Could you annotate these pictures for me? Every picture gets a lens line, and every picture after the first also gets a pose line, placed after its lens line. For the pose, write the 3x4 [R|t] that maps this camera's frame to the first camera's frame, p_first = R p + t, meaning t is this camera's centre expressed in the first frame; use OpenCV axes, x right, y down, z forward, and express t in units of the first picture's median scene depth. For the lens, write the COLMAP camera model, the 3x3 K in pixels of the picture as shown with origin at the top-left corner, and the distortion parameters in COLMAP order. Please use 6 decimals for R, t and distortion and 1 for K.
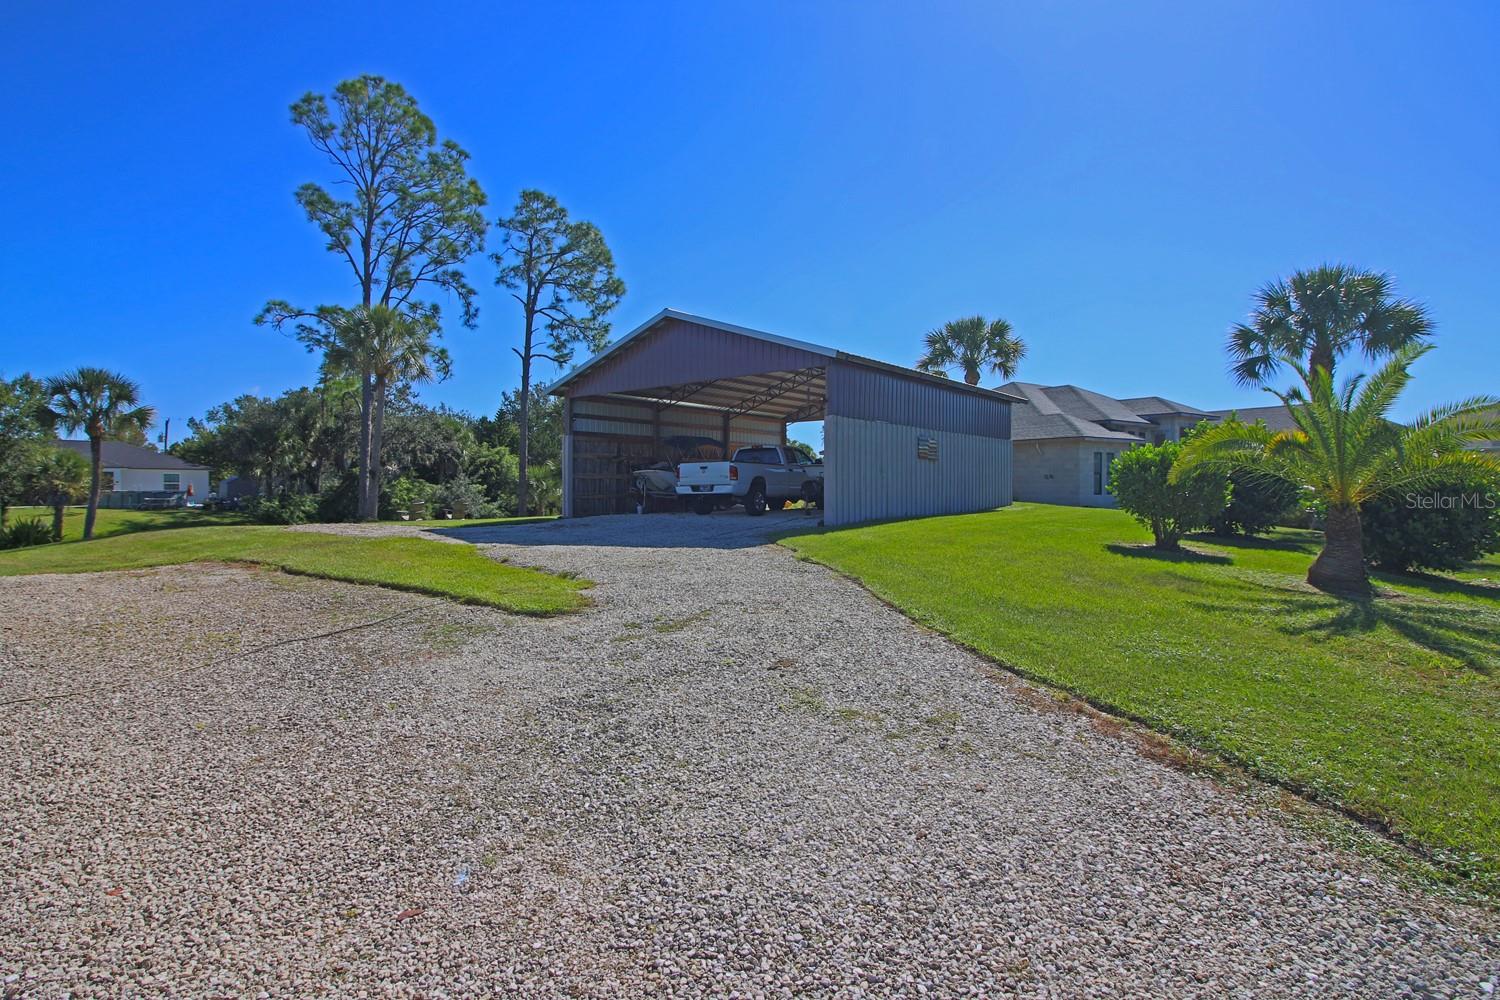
lens RADIAL K [[770.2, 0, 739.1], [0, 770.2, 497.7], [0, 0, 1]] dist [-0.003507, -0.012187]
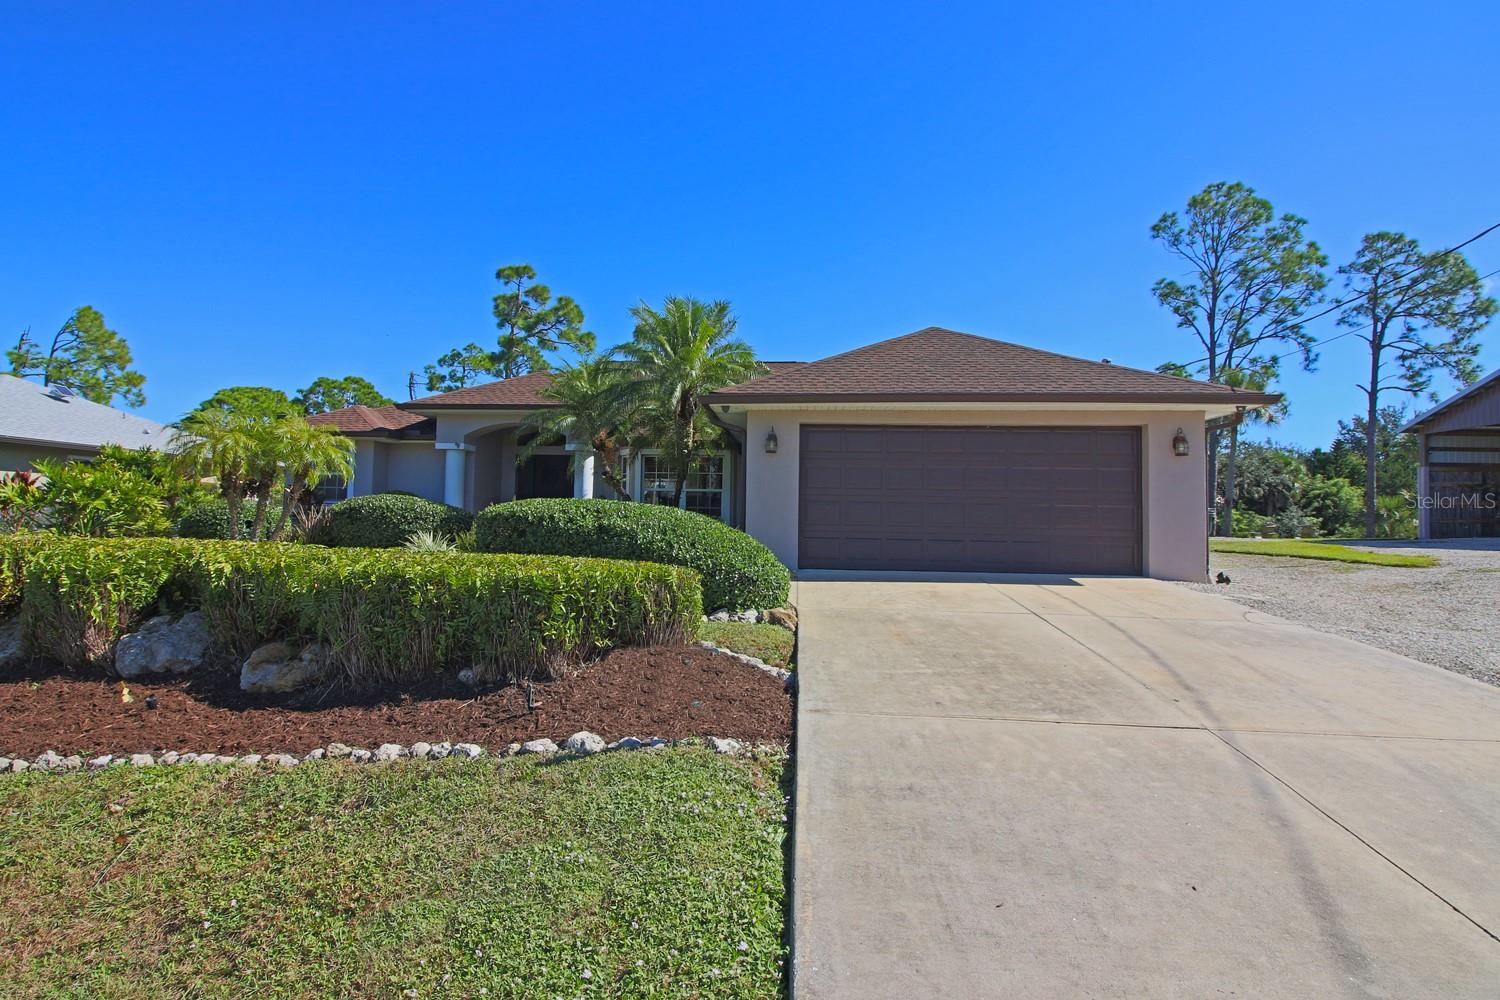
lens RADIAL K [[770.2, 0, 733.6], [0, 770.2, 482.2], [0, 0, 1]] dist [-0.003507, -0.012187]
pose [[0.573909, -0.025407, -0.818525, 0.074162], [-0.029806, 0.998208, -0.051883, 0.020010], [0.818377, 0.054172, 0.572123, -0.312425]]
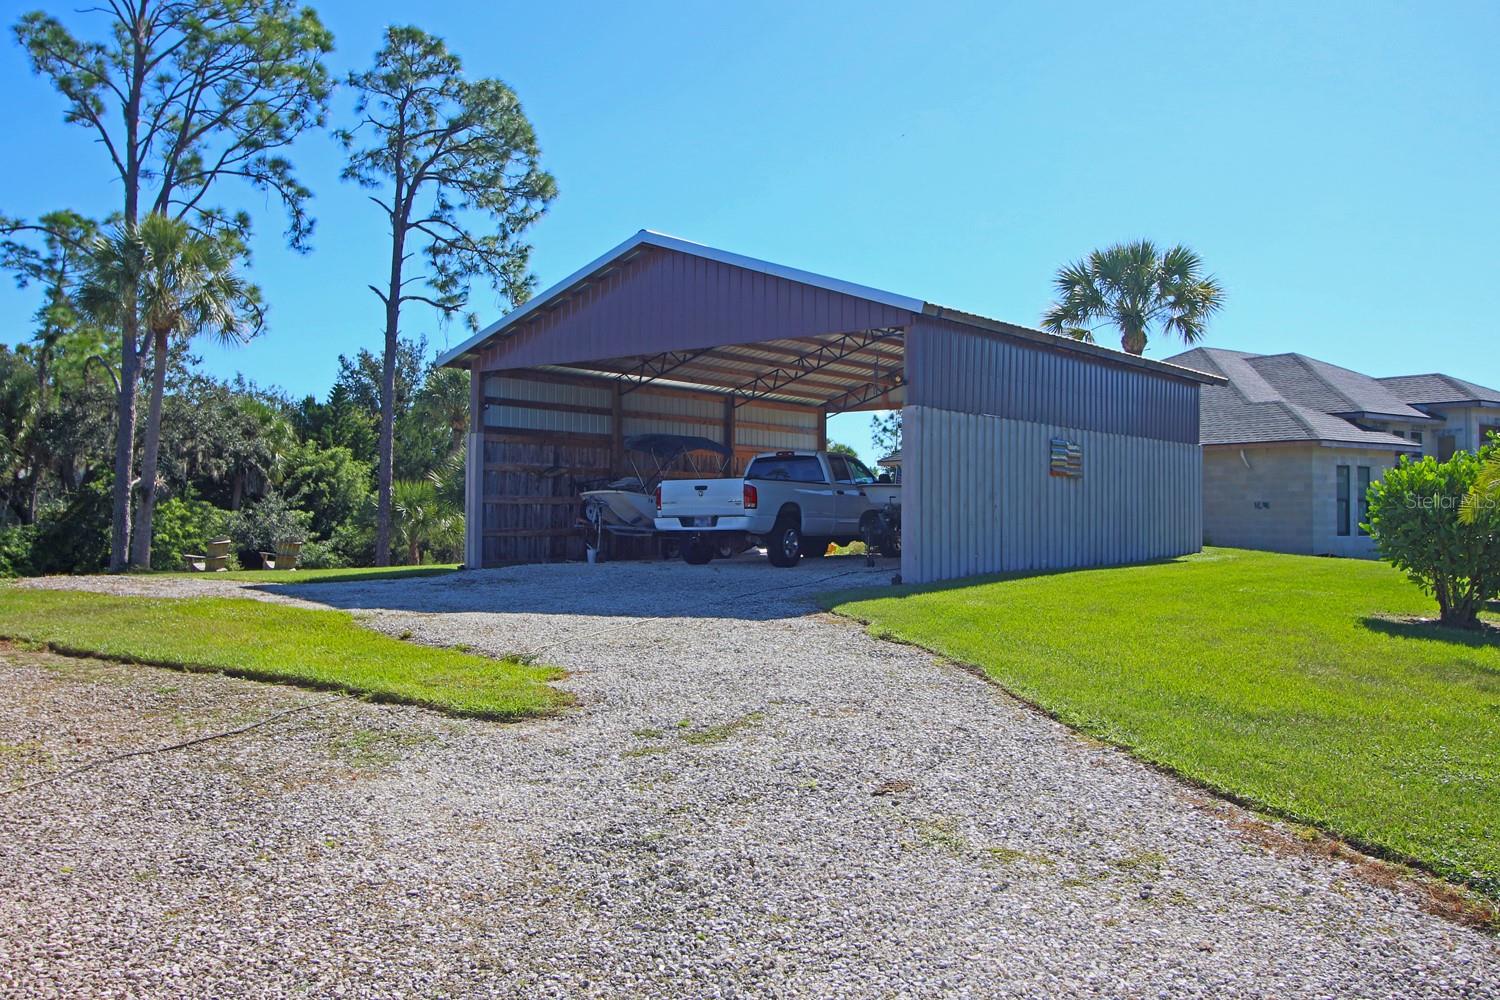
lens RADIAL K [[1310.8, 0, 726.8], [0, 1310.8, 500.1], [0, 0, 1]] dist [0.010013, -0.006733]
pose [[0.999979, 0.006433, -0.000214, -0.014250], [-0.006436, 0.999631, -0.026372, -0.001008], [0.000045, 0.026373, 0.999652, -0.025722]]
